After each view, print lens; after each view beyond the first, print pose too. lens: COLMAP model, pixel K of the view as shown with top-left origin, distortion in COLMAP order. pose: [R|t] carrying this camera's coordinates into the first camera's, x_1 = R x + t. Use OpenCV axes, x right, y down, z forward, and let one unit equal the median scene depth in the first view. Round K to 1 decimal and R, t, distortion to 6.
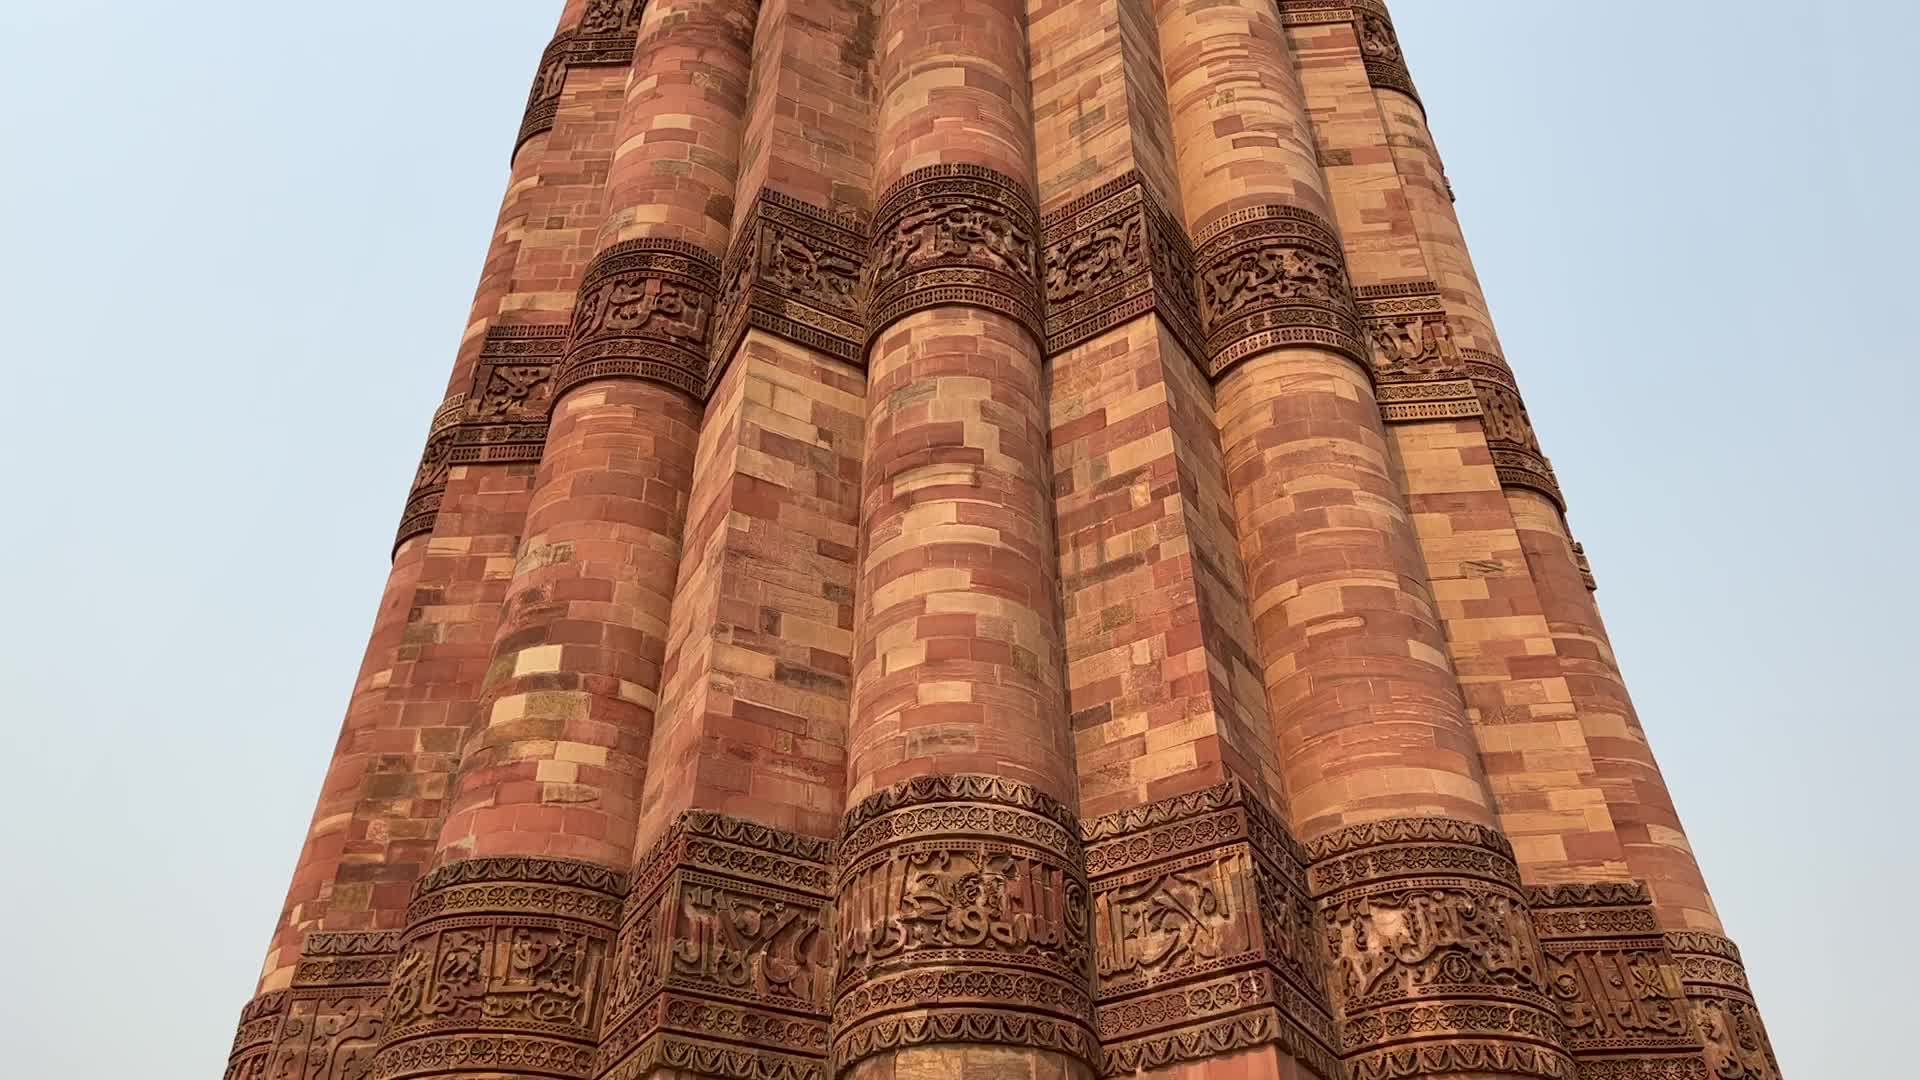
lens RADIAL K [[1640.5, 0, 958.9], [0, 1640.5, 543.4], [0, 0, 1]] dist [0.067361, -0.062915]
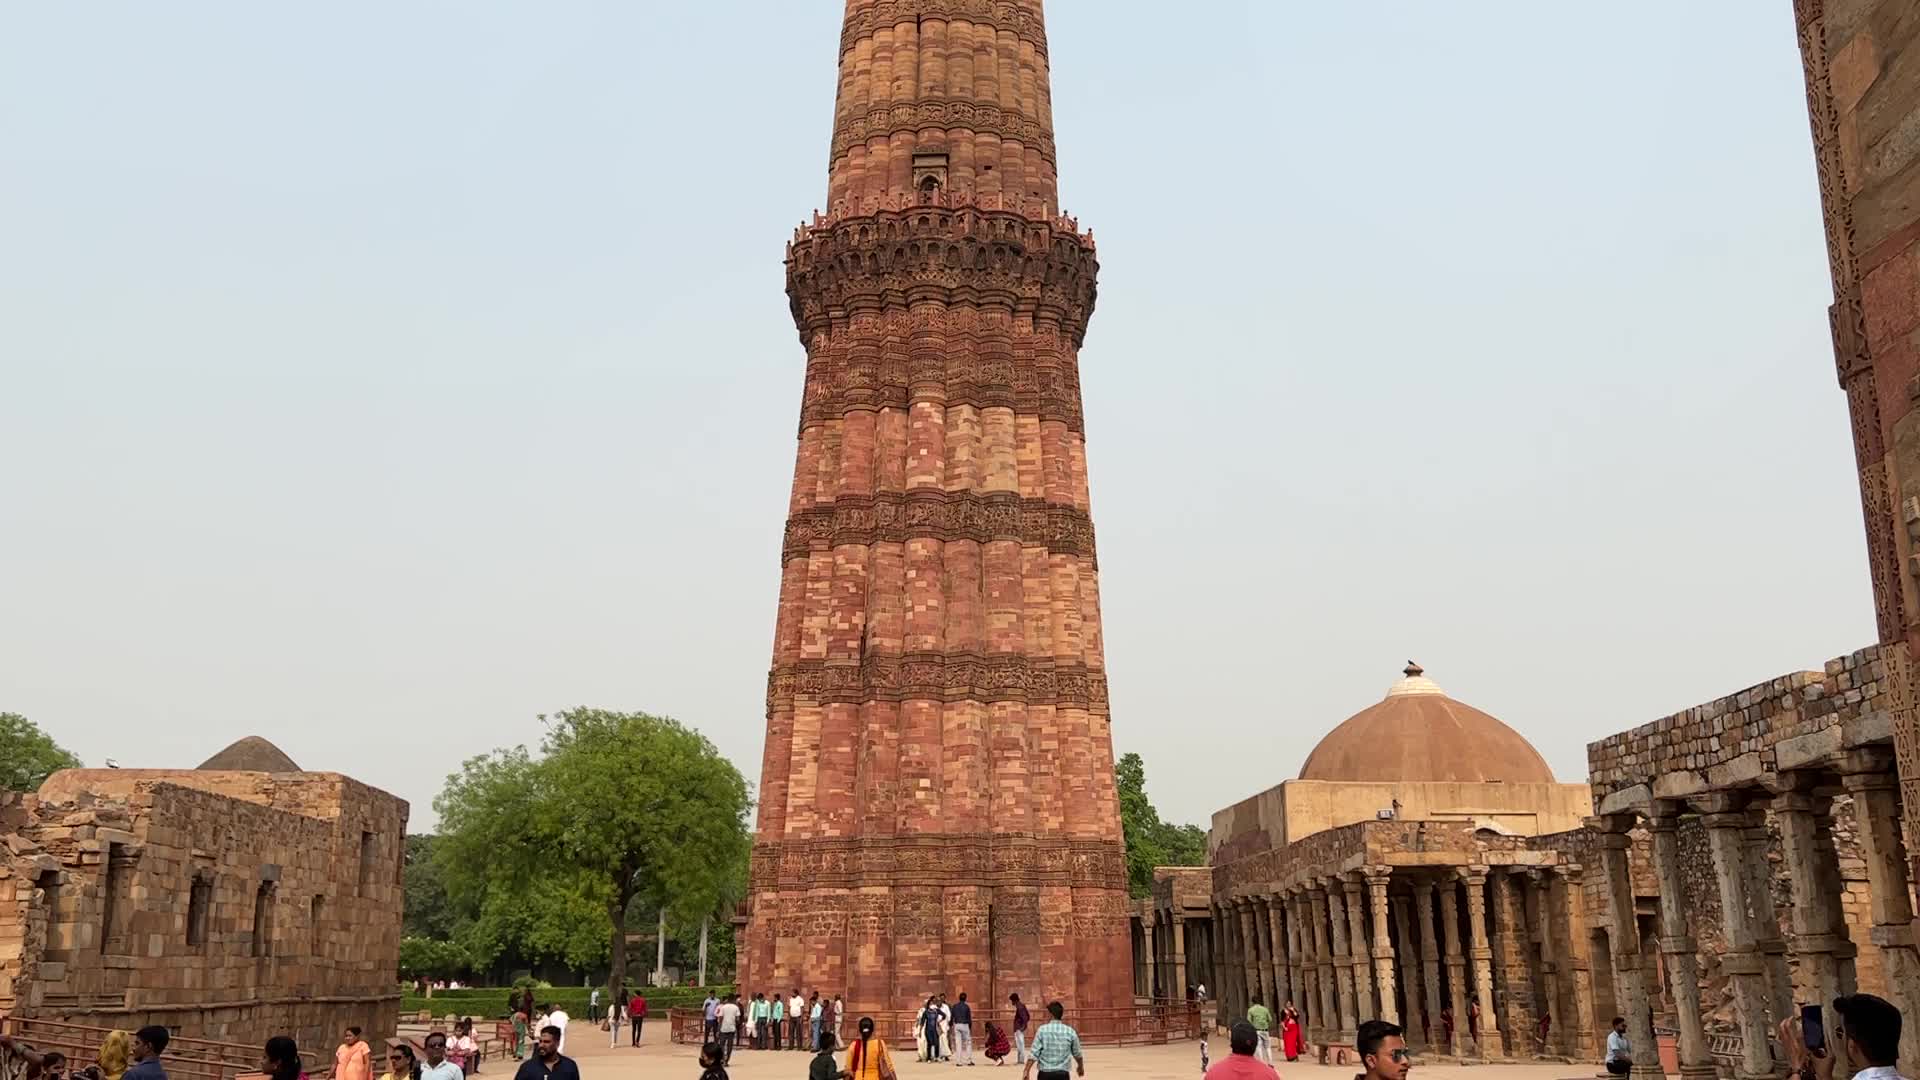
lens RADIAL K [[1640.5, 0, 960.5], [0, 1640.5, 523.6], [0, 0, 1]] dist [0.067361, -0.062915]
pose [[0.884404, 0.128938, 0.448557, -2.529457], [-0.273935, 0.921529, 0.275215, -2.049581], [-0.377873, -0.366277, 0.850325, -2.880352]]
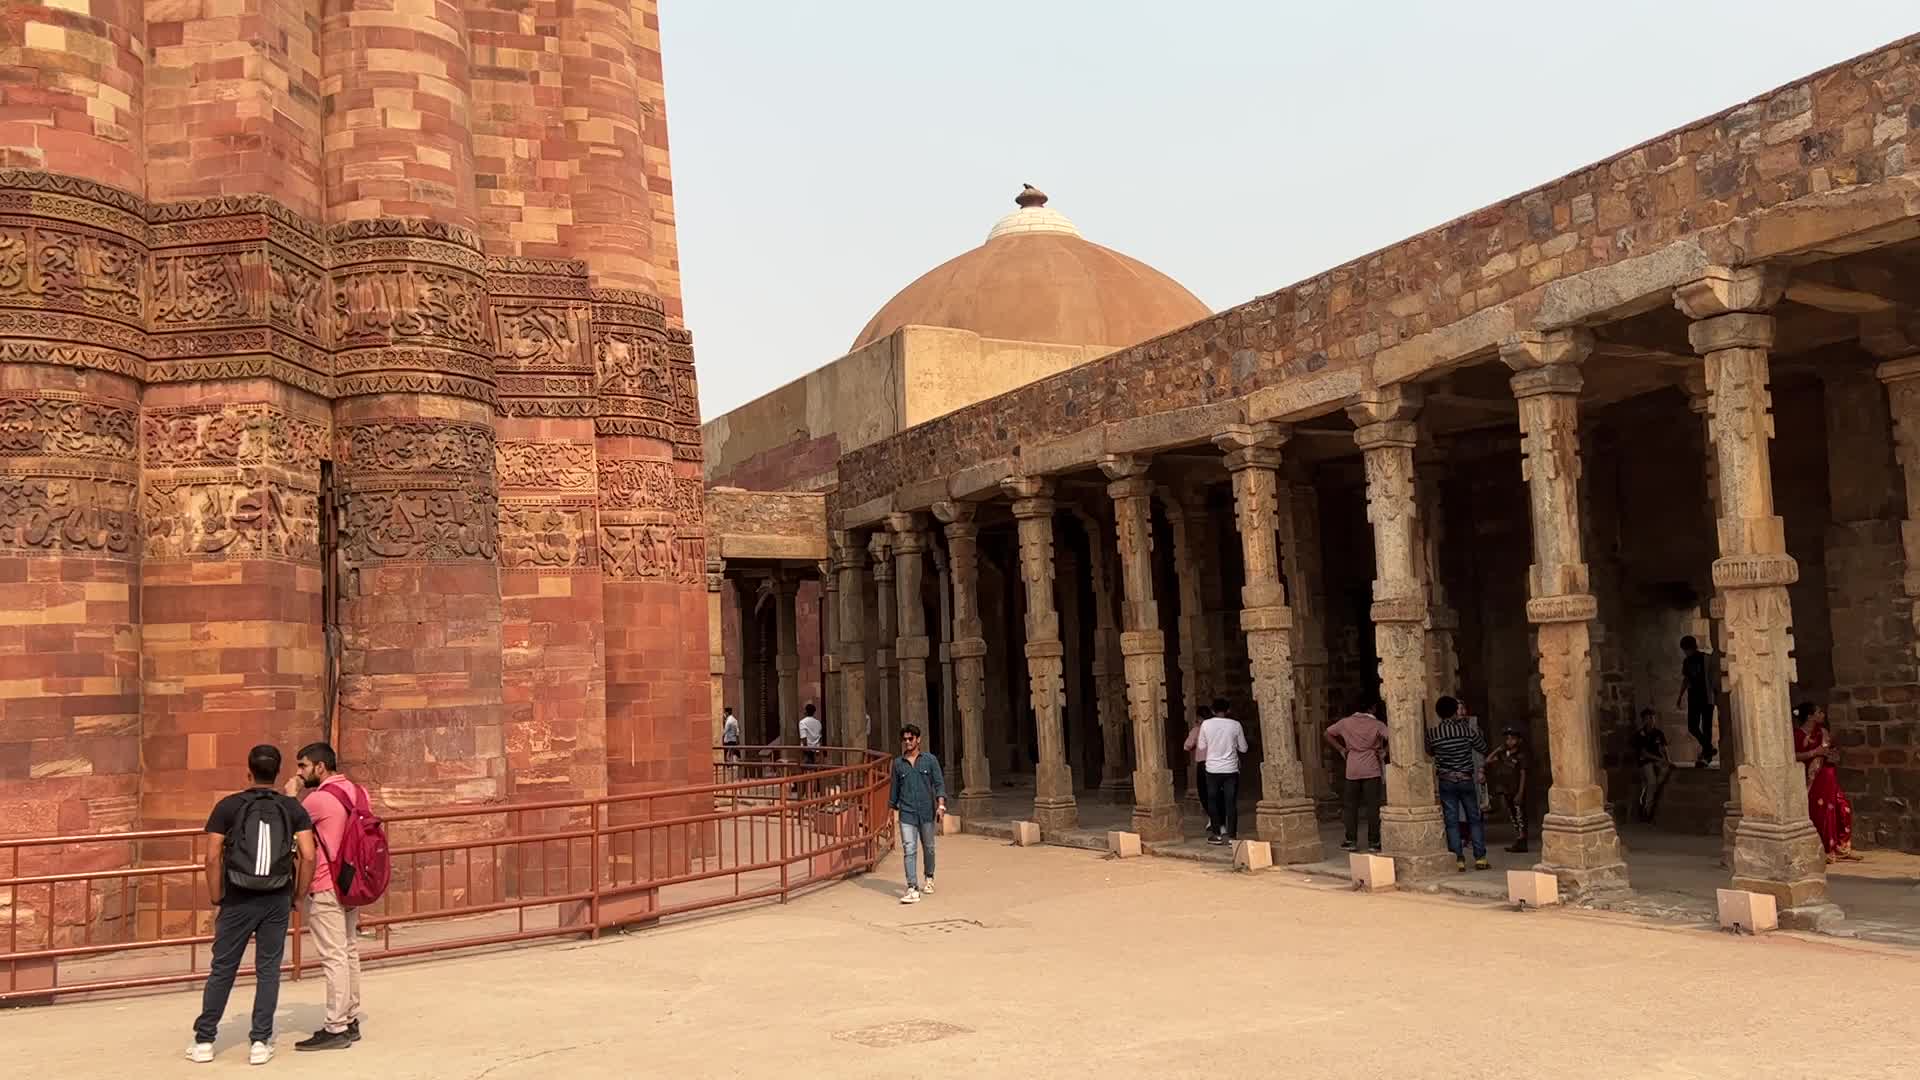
lens RADIAL K [[1640.5, 0, 961.6], [0, 1640.5, 549.2], [0, 0, 1]] dist [0.067361, -0.062915]
pose [[0.597568, 0.062972, 0.799342, -0.895715], [-0.441986, 0.857646, 0.262853, -0.209379], [-0.669000, -0.510370, 0.540334, -0.309871]]
